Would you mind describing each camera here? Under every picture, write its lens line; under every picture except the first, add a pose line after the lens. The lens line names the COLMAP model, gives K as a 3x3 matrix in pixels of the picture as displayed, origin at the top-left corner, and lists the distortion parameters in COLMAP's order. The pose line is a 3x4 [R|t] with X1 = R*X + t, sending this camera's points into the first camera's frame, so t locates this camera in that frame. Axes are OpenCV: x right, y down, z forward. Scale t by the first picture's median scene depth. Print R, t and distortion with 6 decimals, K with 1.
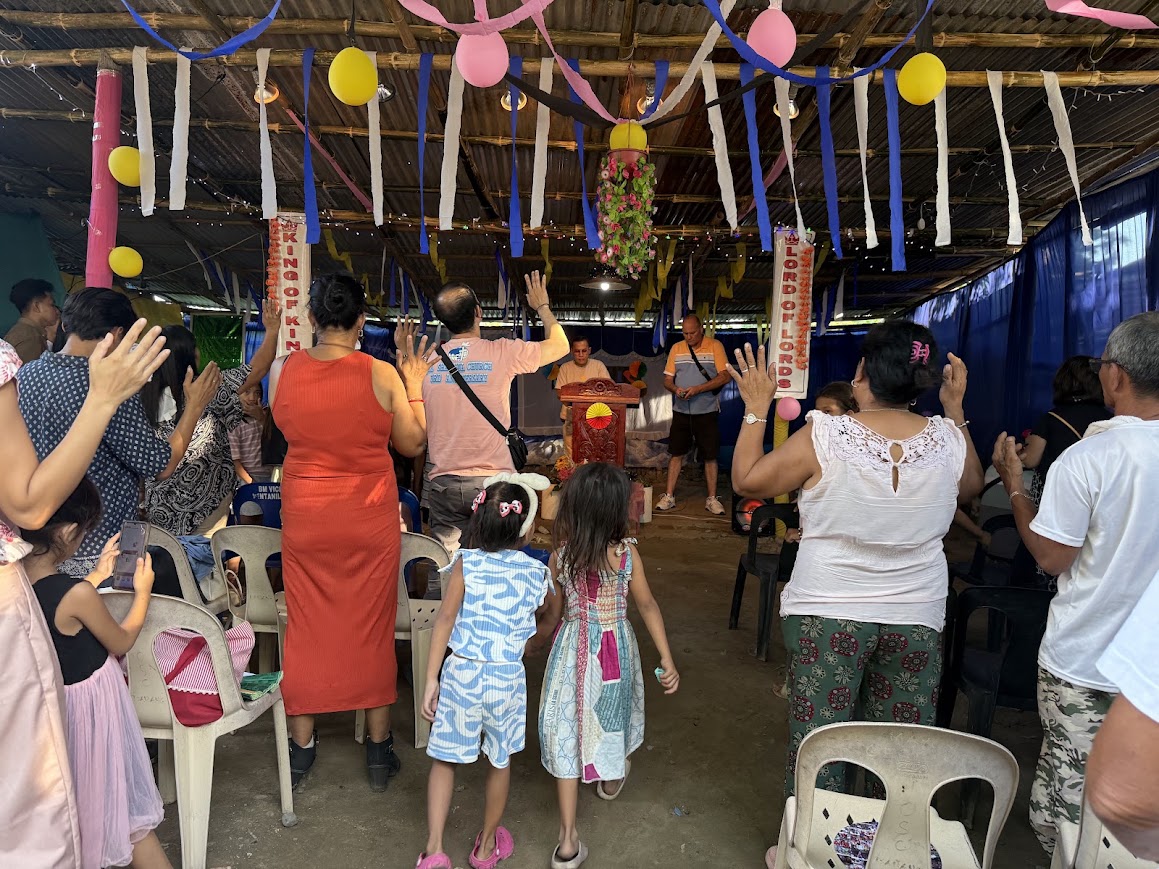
lens RADIAL K [[814.9, 0, 579.5], [0, 814.9, 434.5], [0, 0, 1]] dist [0.146658, -0.201445]
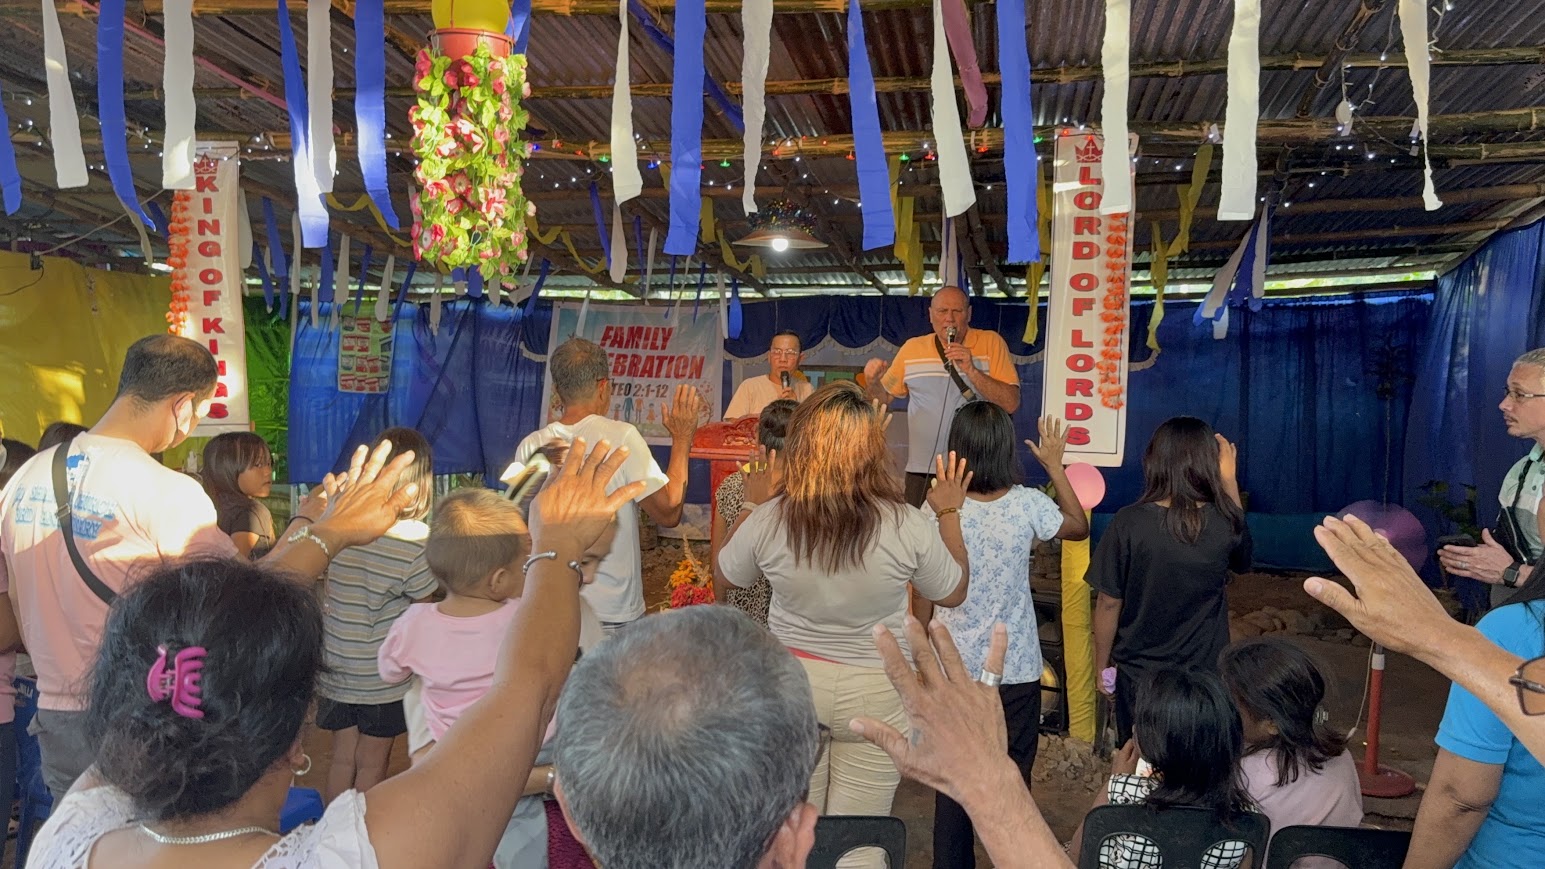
lens RADIAL K [[1318.5, 0, 772.5], [0, 1318.5, 434.5], [0, 0, 1]] dist [0.157753, -0.298565]
pose [[0.976484, 0.004417, -0.215546, 0.252040], [-0.003926, 0.999989, 0.002707, -0.066897], [0.215555, -0.001797, 0.976490, 0.166833]]
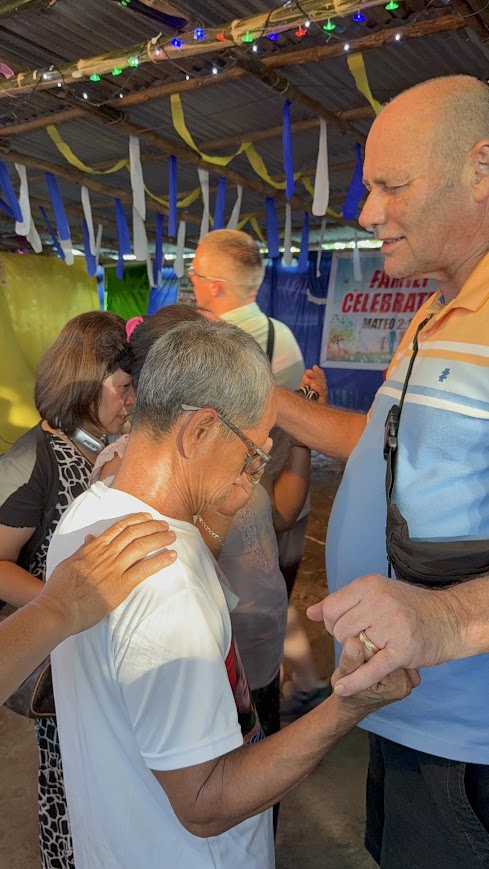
lens RADIAL K [[741.6, 0, 244.5], [0, 741.6, 434.5], [0, 0, 1]] dist [0.157753, -0.298565]
pose [[0.815824, 0.043280, -0.576679, 0.186289], [0.027822, 0.993104, 0.113892, -0.086428], [0.577631, -0.108960, 0.808994, 0.679352]]
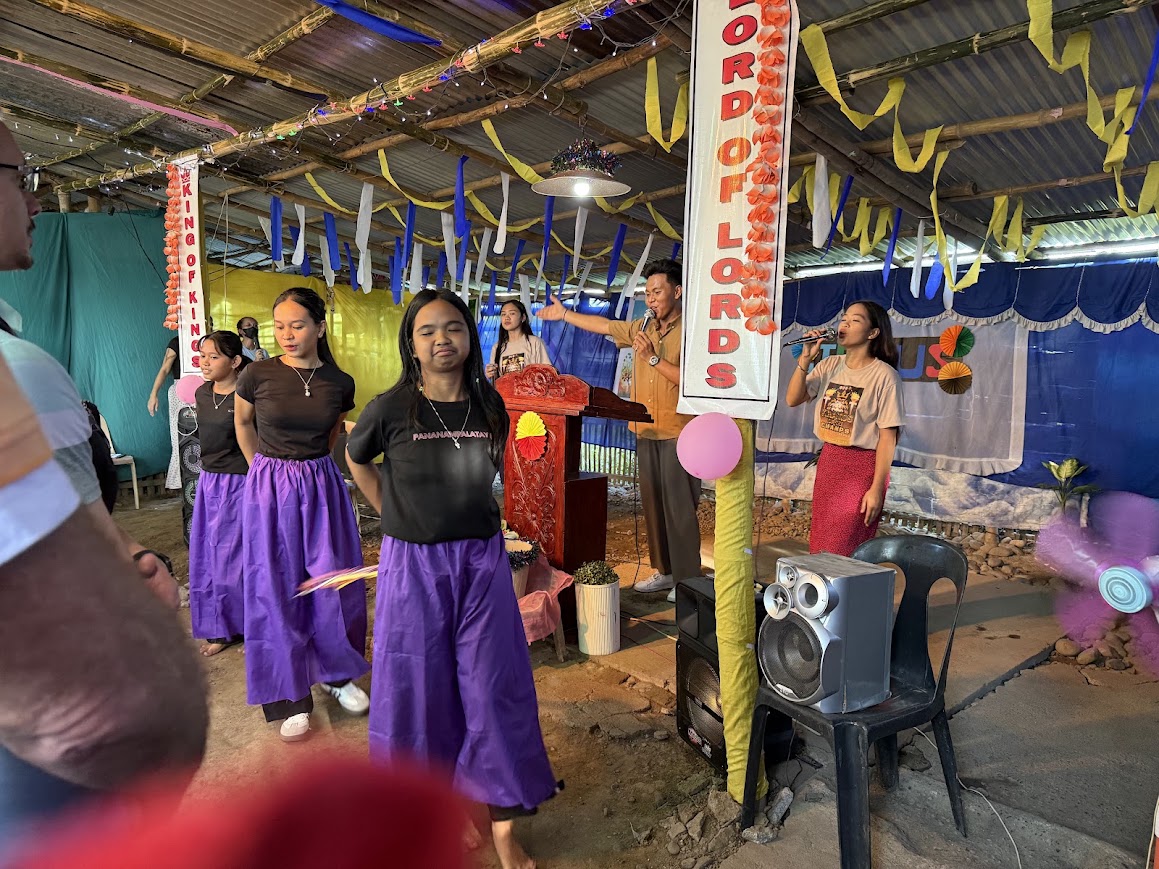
lens RADIAL K [[812.6, 0, 579.5], [0, 812.6, 434.5], [0, 0, 1]] dist [0.070393, -0.088285]
pose [[0.709159, 0.046612, -0.703506, 0.474362], [-0.032904, 0.998913, 0.033017, -0.047909], [0.704281, -0.000266, 0.709922, 0.732834]]
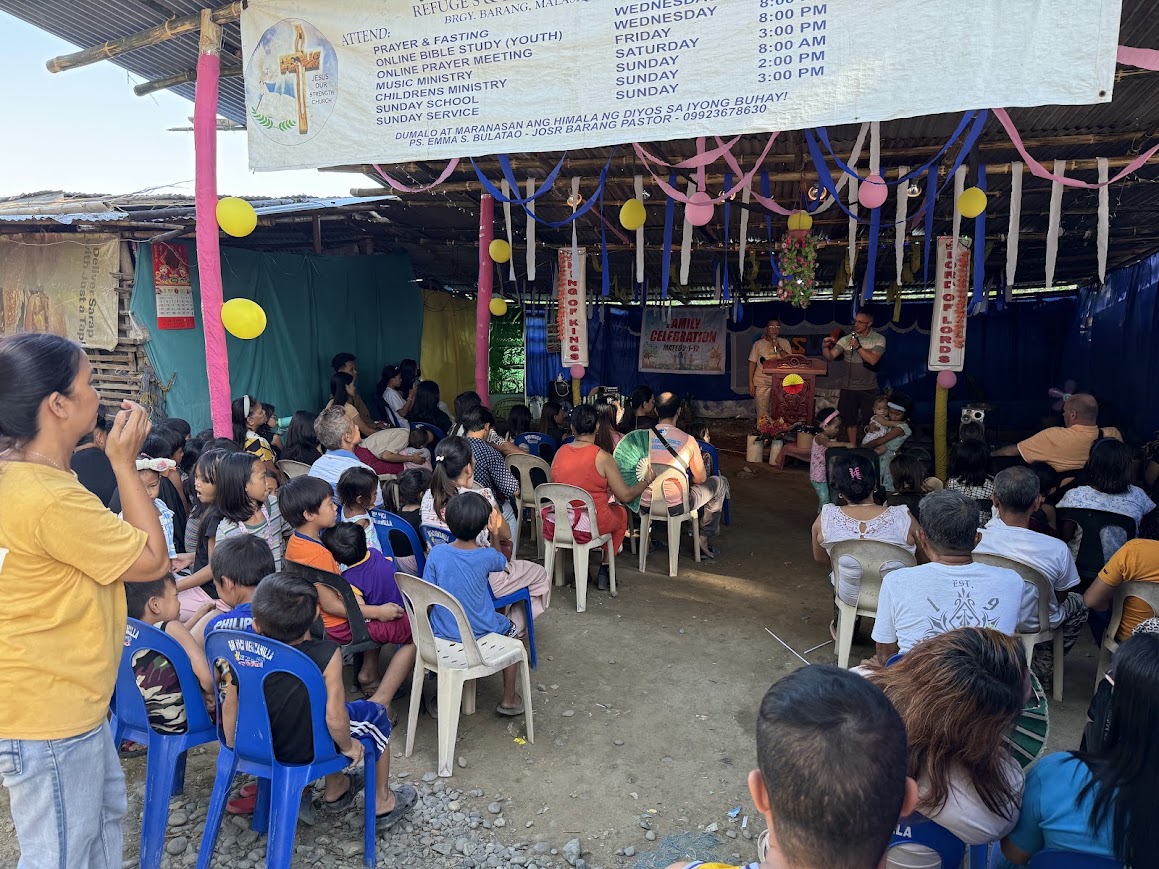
lens RADIAL K [[814.9, 0, 579.5], [0, 814.9, 434.5], [0, 0, 1]] dist [0.146658, -0.201445]
pose [[0.965380, 0.010208, -0.260650, 0.043206], [0.007533, 0.997726, 0.066977, -0.037666], [0.260741, -0.066622, 0.963107, -0.413307]]
